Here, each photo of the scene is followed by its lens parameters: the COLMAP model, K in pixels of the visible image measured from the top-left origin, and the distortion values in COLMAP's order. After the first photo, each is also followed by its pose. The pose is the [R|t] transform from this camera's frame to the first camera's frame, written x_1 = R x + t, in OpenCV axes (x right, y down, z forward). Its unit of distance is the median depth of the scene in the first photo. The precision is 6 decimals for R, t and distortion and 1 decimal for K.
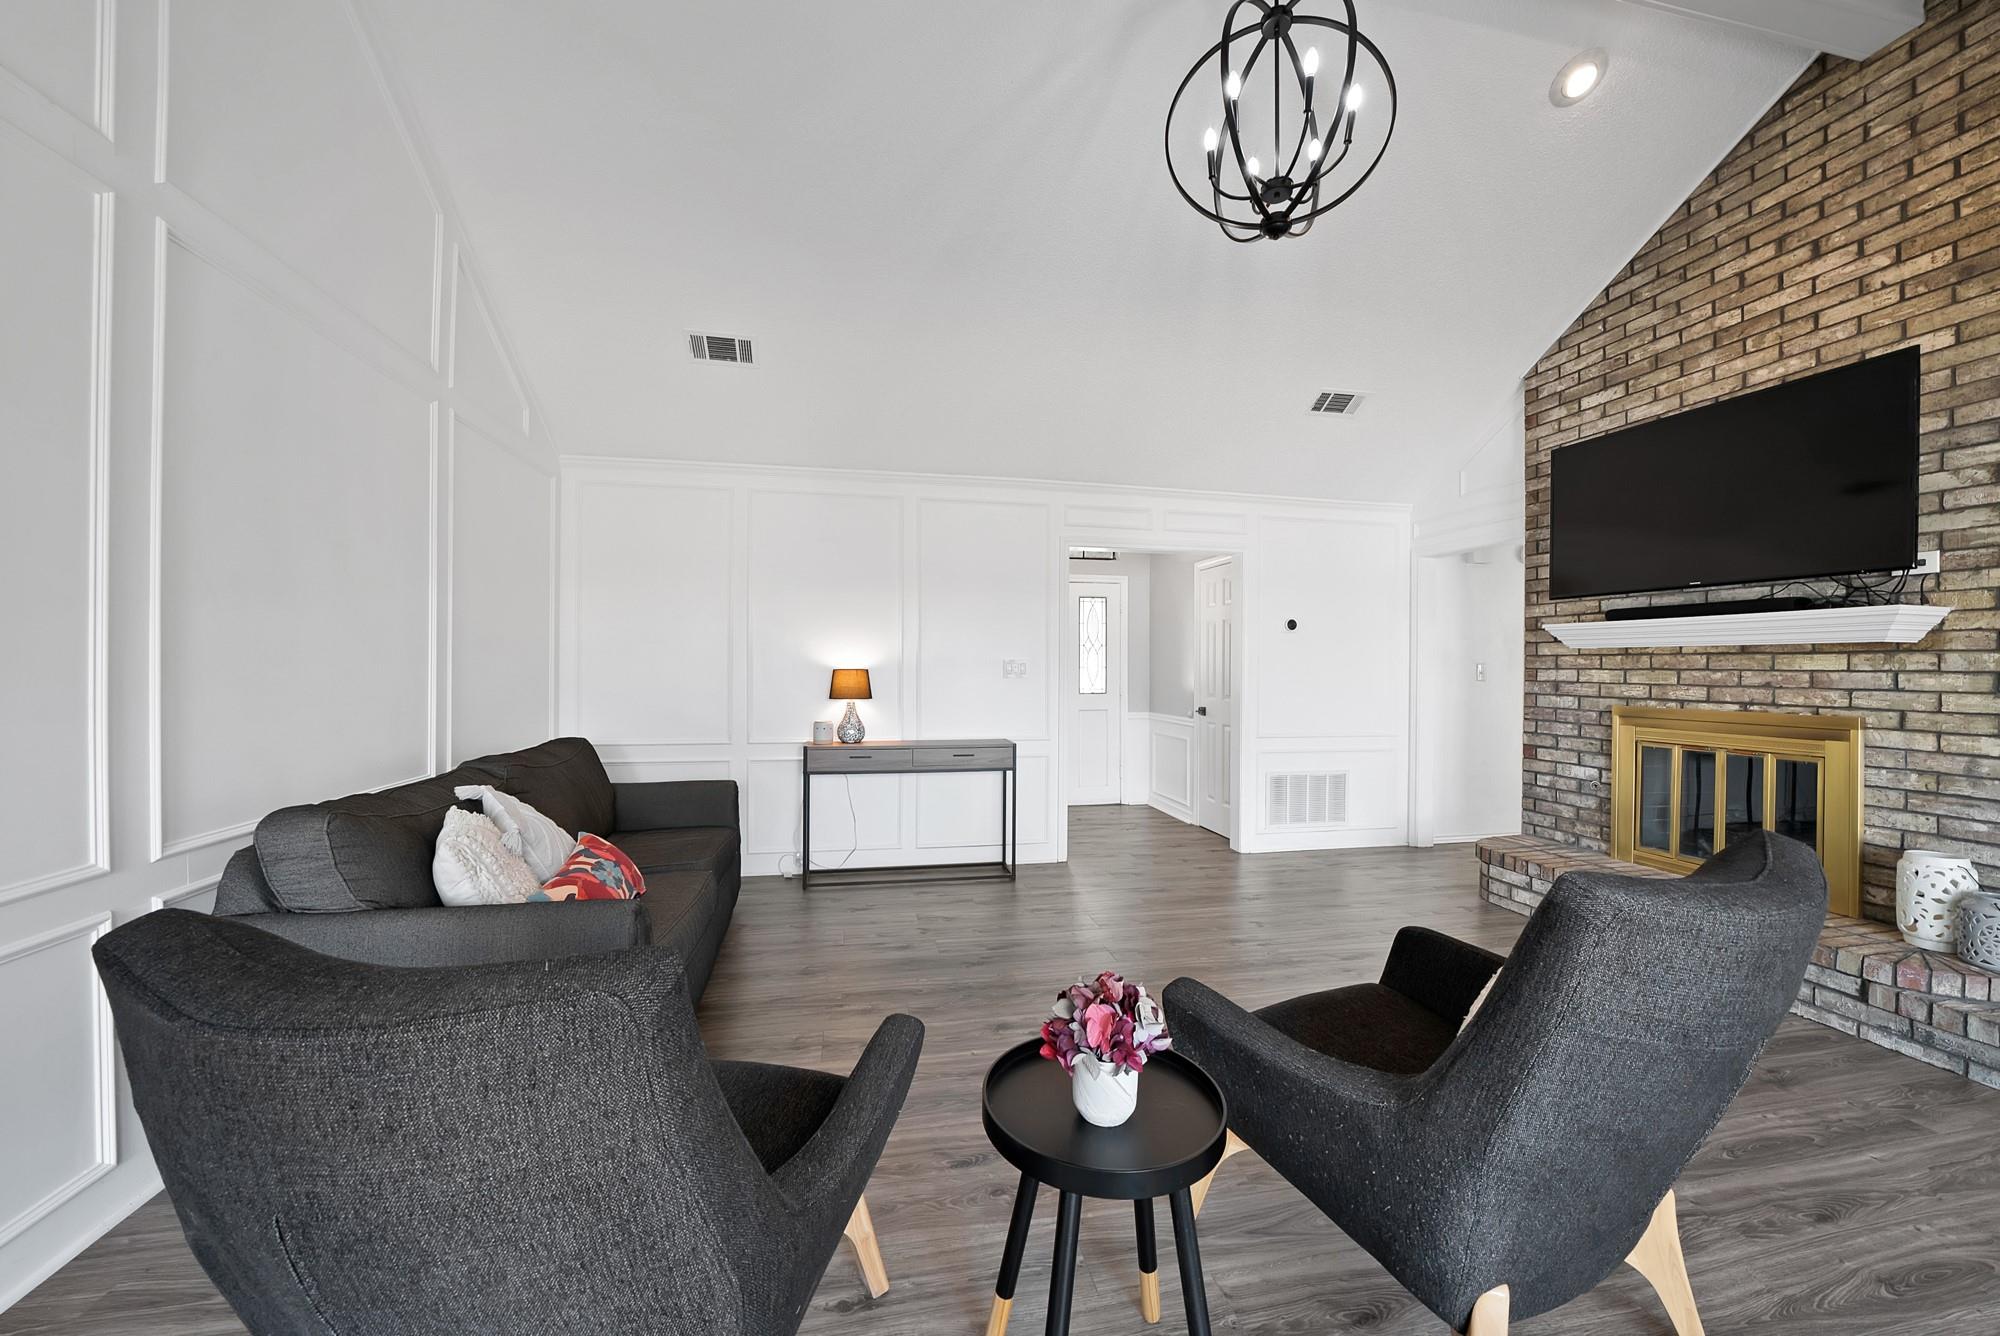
lens RADIAL K [[748.2, 0, 994.4], [0, 748.2, 667.6], [0, 0, 1]] dist [-0.022866, 0.002354]
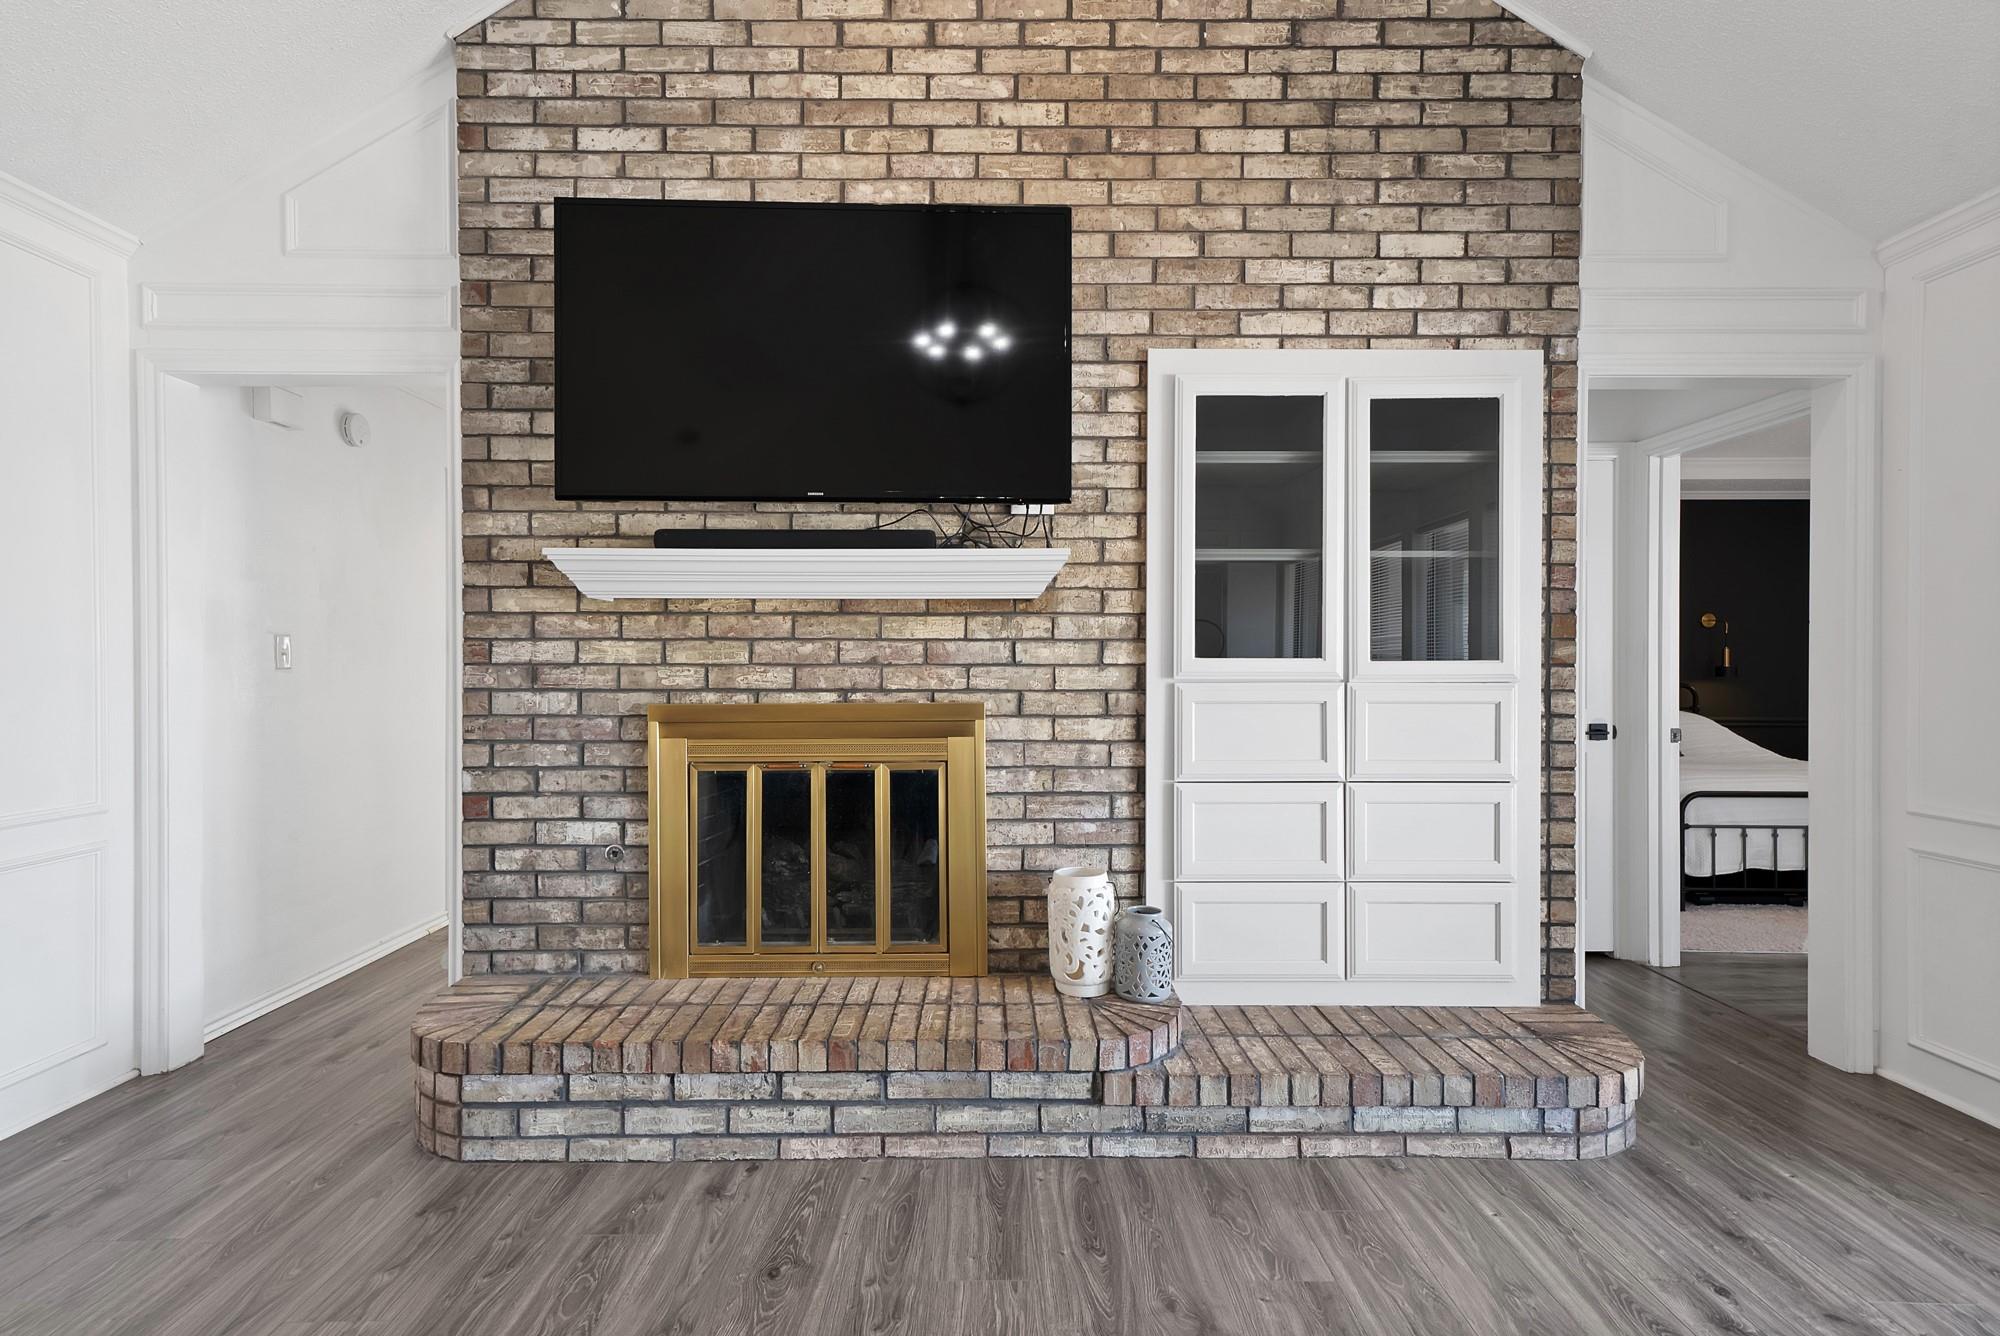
lens RADIAL K [[1024.5, 0, 995.2], [0, 1024.5, 658.4], [0, 0, 1]] dist [0.015128, 0.002377]
pose [[0.198506, -0.012601, 0.980019, 0.149084], [0.005204, 0.999917, 0.011802, 0.010061], [-0.980086, 0.002757, 0.198555, 0.663120]]
